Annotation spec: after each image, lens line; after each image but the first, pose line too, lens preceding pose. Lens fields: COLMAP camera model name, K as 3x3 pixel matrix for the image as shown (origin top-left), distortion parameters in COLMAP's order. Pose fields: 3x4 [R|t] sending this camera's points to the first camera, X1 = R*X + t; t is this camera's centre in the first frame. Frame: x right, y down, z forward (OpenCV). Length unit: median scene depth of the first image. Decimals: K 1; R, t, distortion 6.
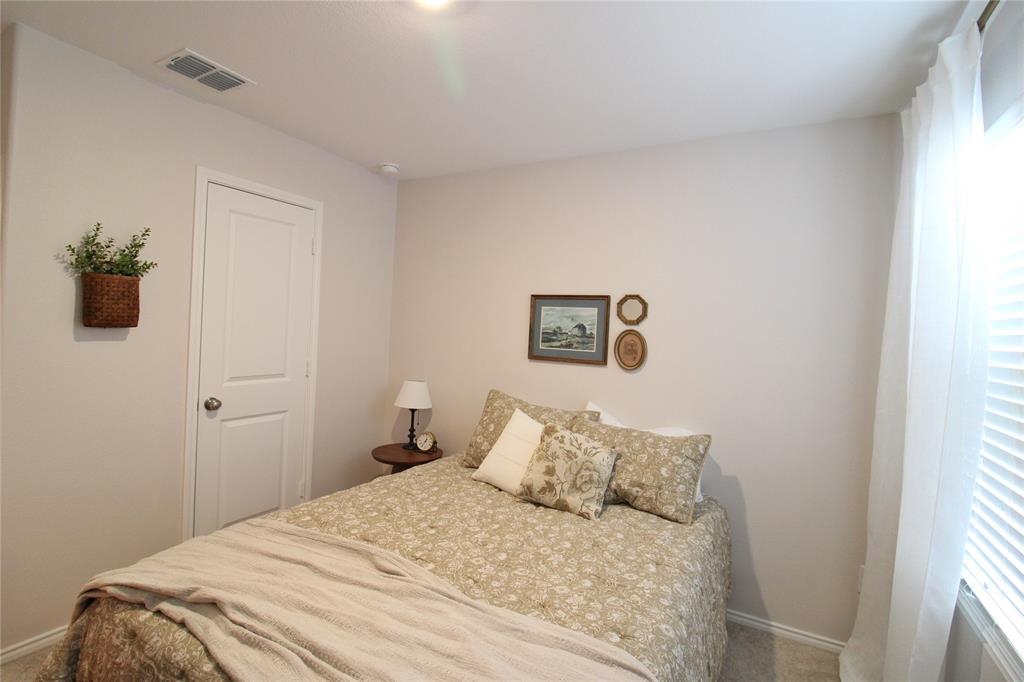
lens RADIAL K [[478.1, 0, 514.6], [0, 478.1, 331.3], [0, 0, 1]] dist [-0.005551, -0.010542]
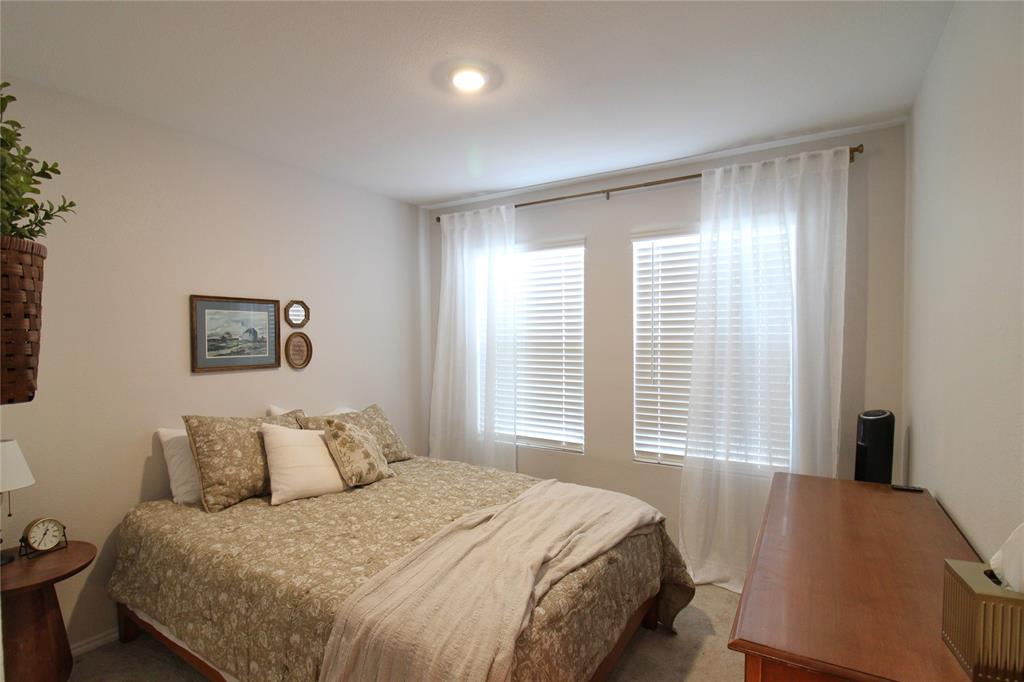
lens RADIAL K [[478.1, 0, 514.6], [0, 478.1, 331.3], [0, 0, 1]] dist [-0.005551, -0.010542]
pose [[0.046949, -0.042240, 0.998004, -0.825523], [0.012183, 0.999055, 0.041712, -0.044689], [-0.998823, 0.010200, 0.047420, 0.438368]]
